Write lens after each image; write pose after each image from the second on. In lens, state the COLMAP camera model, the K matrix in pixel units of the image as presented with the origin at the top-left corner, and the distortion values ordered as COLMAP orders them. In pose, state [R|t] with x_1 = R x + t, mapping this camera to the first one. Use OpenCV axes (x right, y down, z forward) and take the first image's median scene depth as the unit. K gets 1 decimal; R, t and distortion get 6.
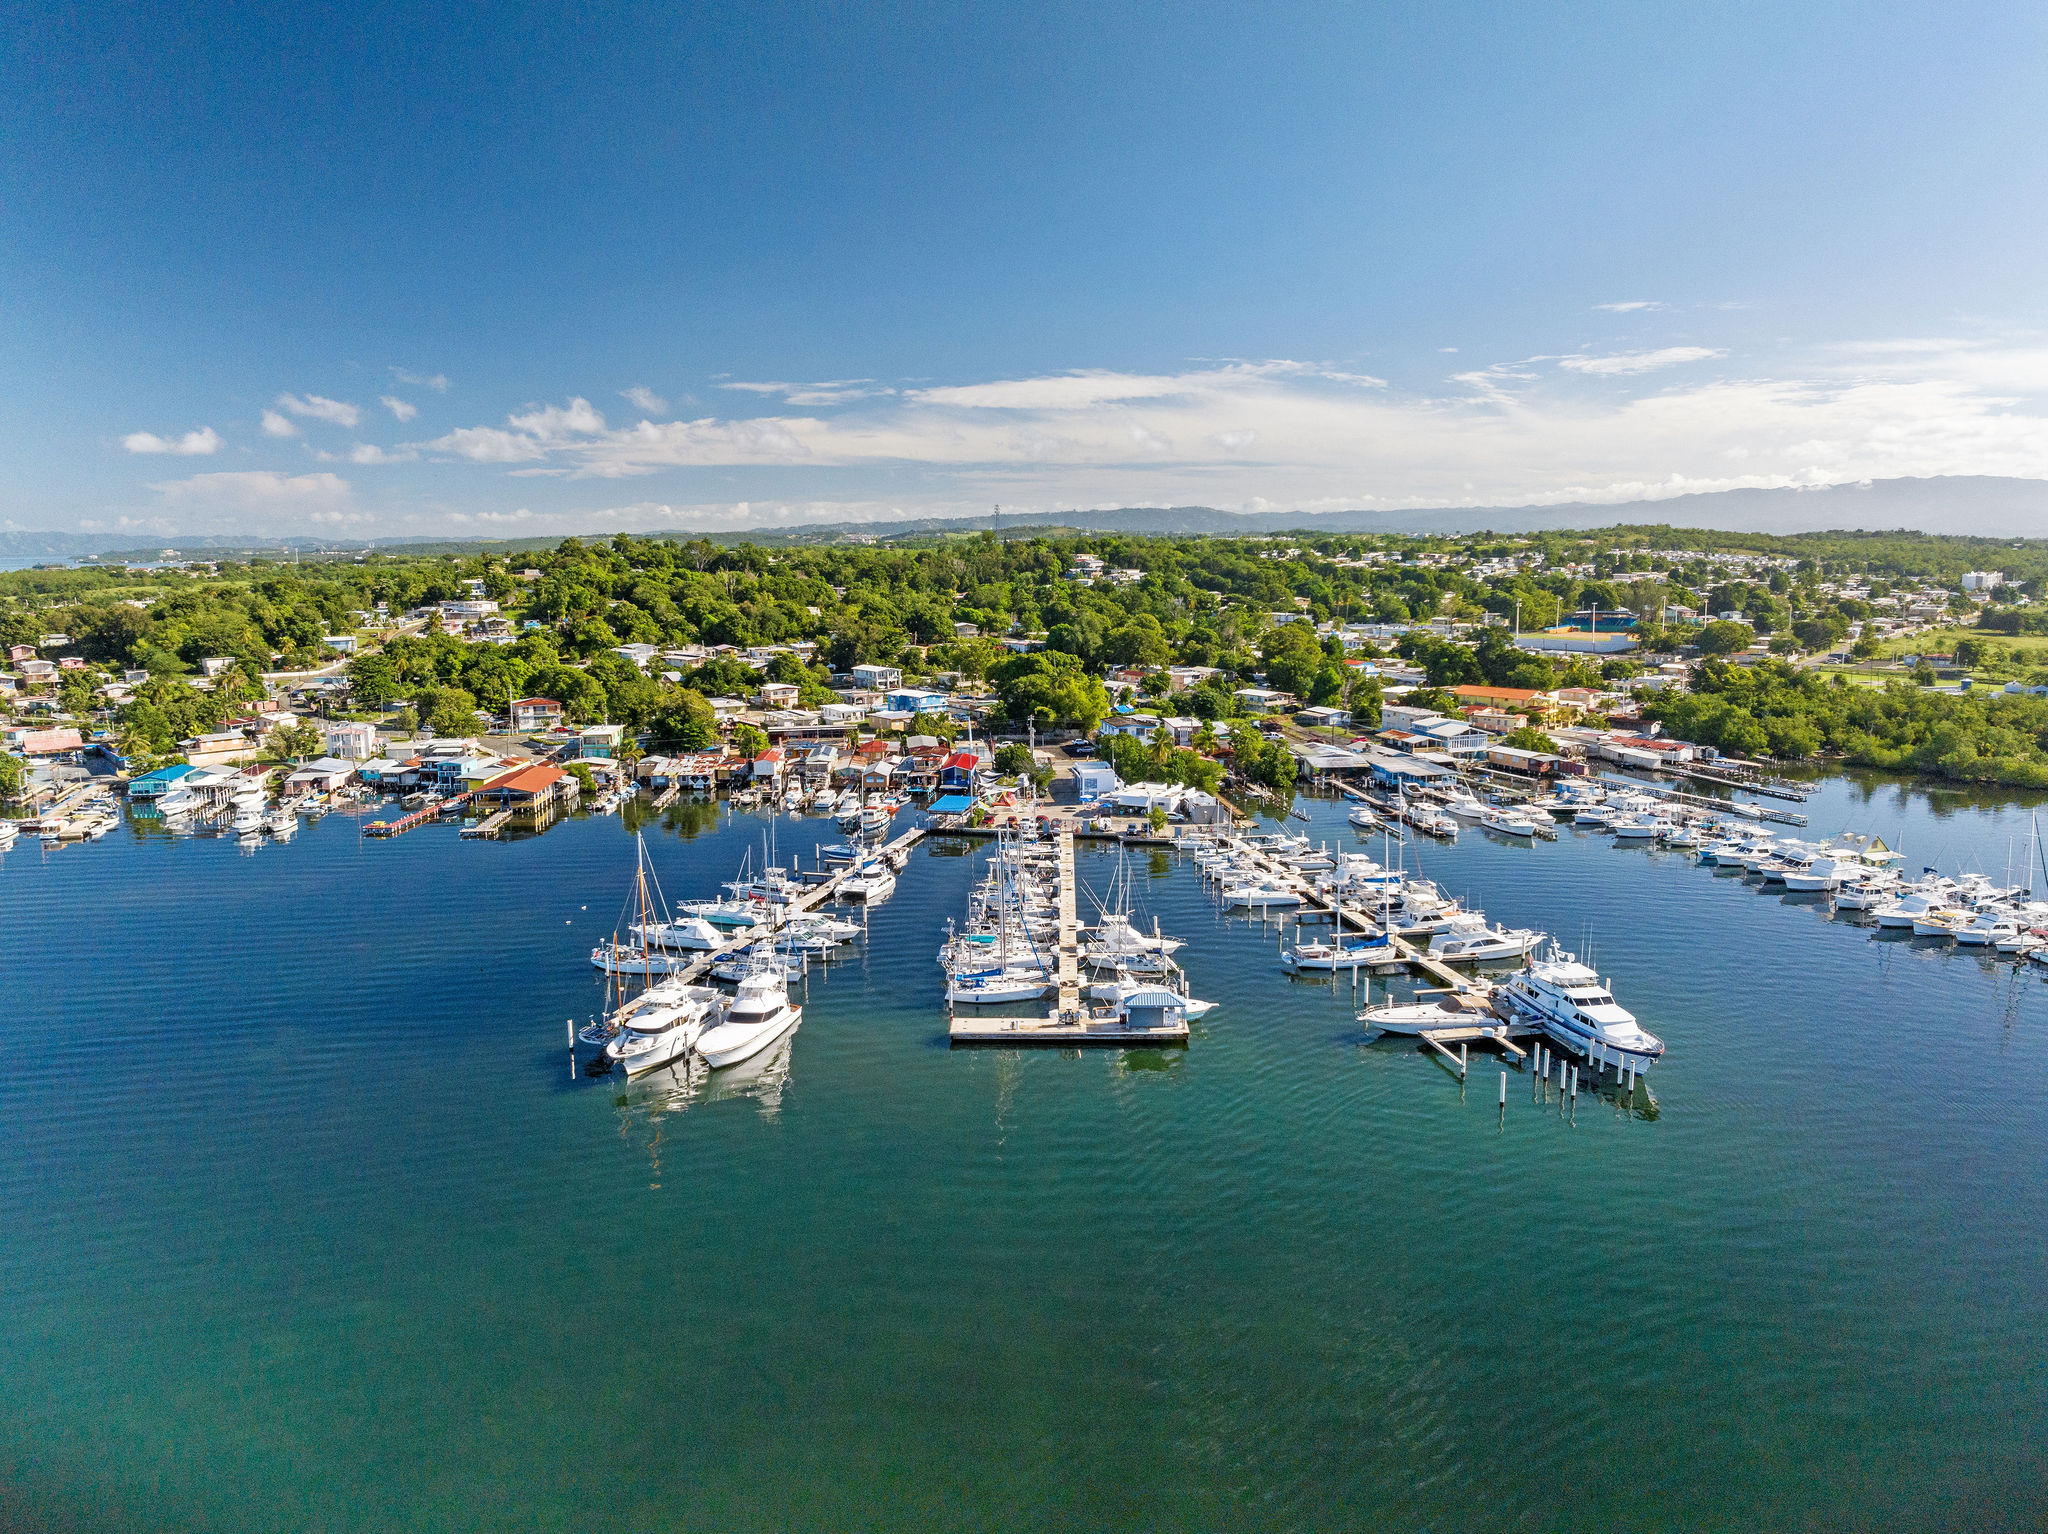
lens RADIAL K [[1461.1, 0, 1024.0], [0, 1461.1, 767.0], [0, 0, 1]] dist [-0.040912, 0.003142]
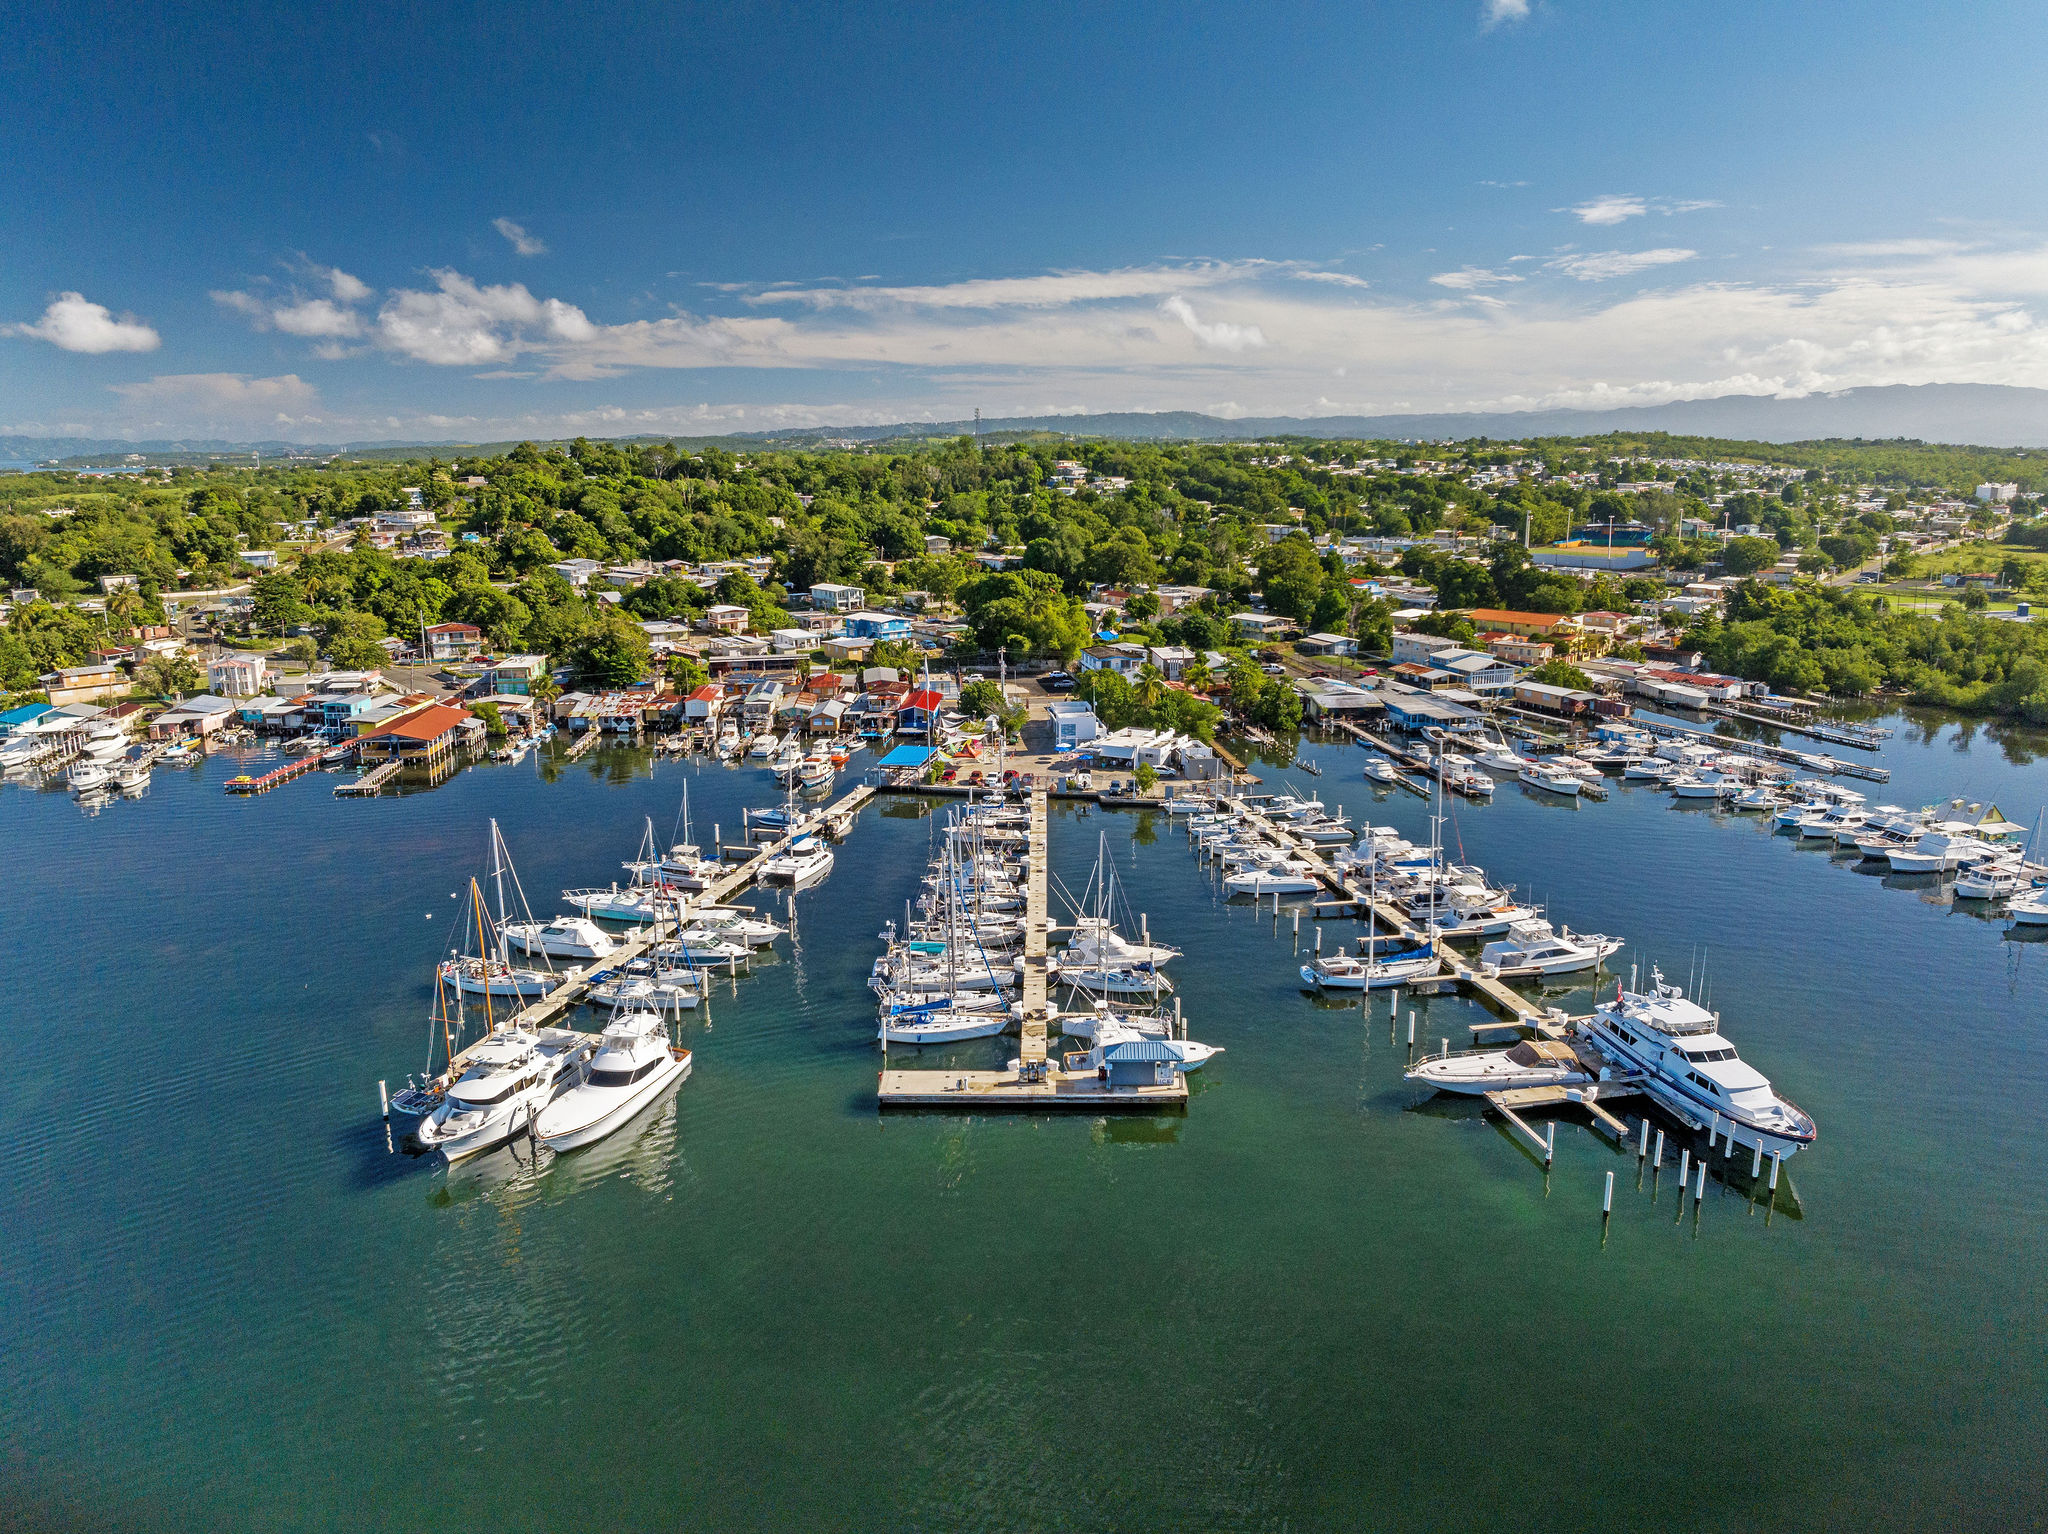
lens RADIAL K [[1461.1, 0, 1024.0], [0, 1461.1, 767.0], [0, 0, 1]] dist [-0.040912, 0.003142]
pose [[0.999938, 0.000251, 0.011142, 0.008460], [-0.000951, 0.998019, 0.062908, -0.018717], [-0.011104, -0.062915, 0.997957, 0.115235]]
